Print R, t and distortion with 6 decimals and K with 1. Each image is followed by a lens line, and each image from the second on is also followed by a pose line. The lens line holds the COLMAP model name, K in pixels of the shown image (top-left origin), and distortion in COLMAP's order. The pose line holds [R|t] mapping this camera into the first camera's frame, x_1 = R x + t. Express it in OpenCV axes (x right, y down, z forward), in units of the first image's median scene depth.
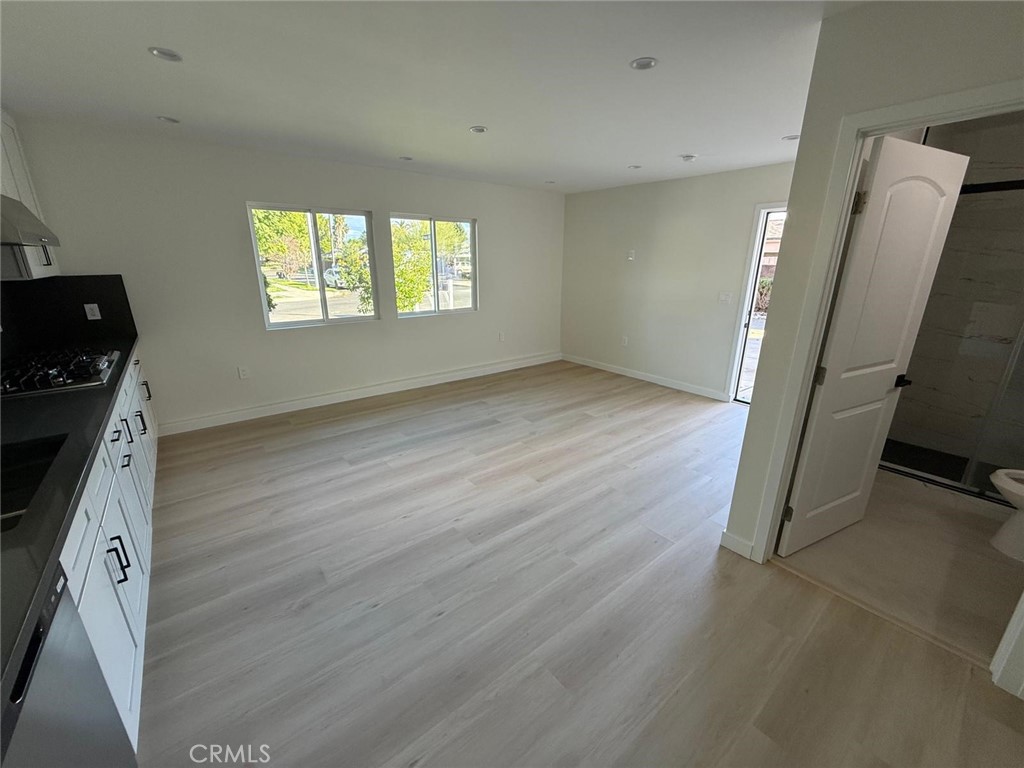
lens RADIAL K [[410.2, 0, 510.4], [0, 410.2, 385.3], [0, 0, 1]] dist [-0.002231, -0.000596]
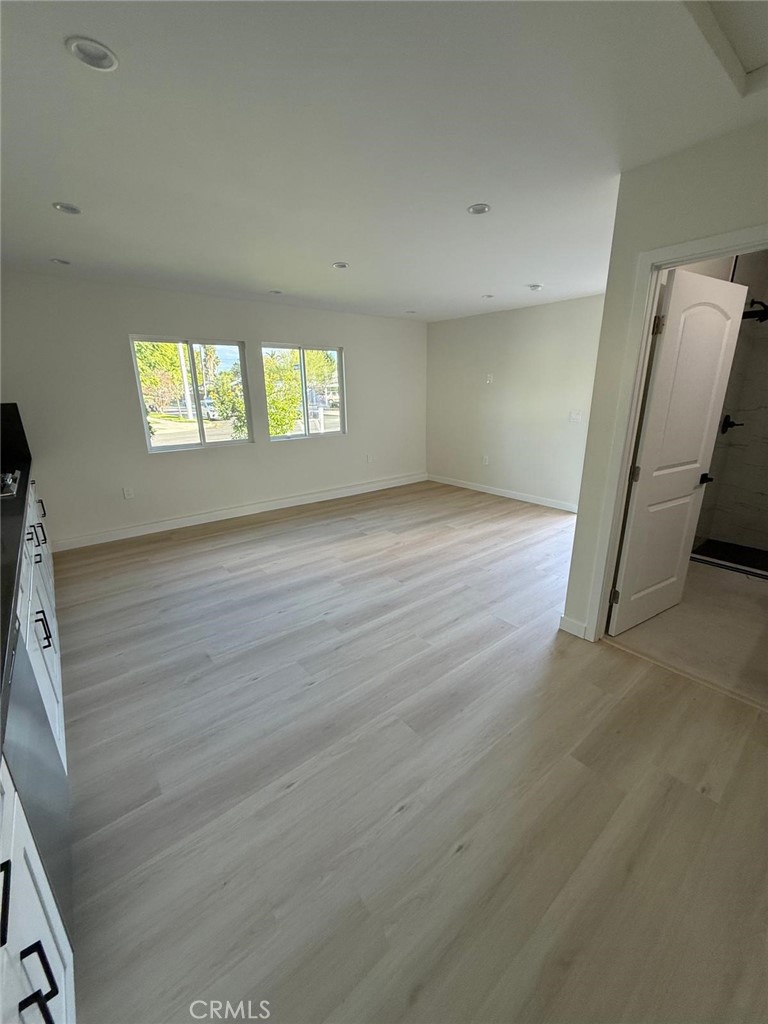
lens RADIAL K [[410.2, 0, 386.0], [0, 410.2, 511.4], [0, 0, 1]] dist [-0.002231, -0.000596]
pose [[0.999792, -0.019777, 0.004971, 0.031201], [0.019814, 0.999775, -0.007571, 0.059024], [-0.004820, 0.007668, 0.999959, -0.120718]]
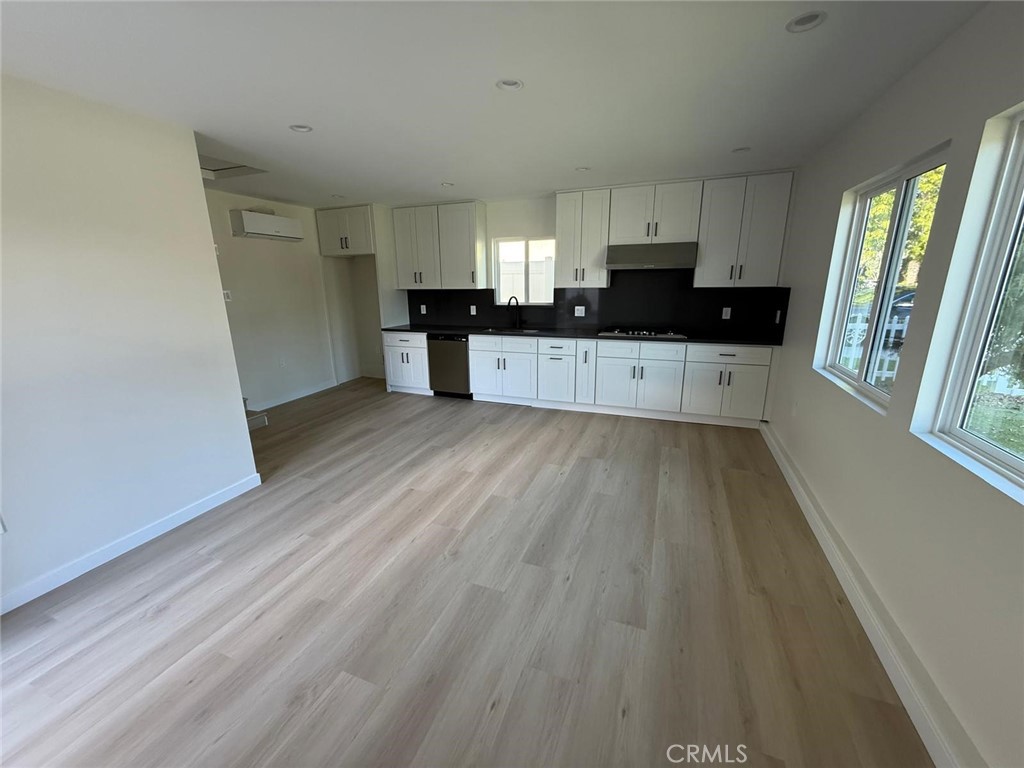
lens RADIAL K [[410.2, 0, 507.6], [0, 410.2, 386.5], [0, 0, 1]] dist [-0.002231, -0.000596]
pose [[-0.871027, 0.129427, -0.473879, 0.361486], [-0.137492, 0.861879, 0.488120, -0.604513], [0.471602, 0.490320, -0.732924, 2.010715]]
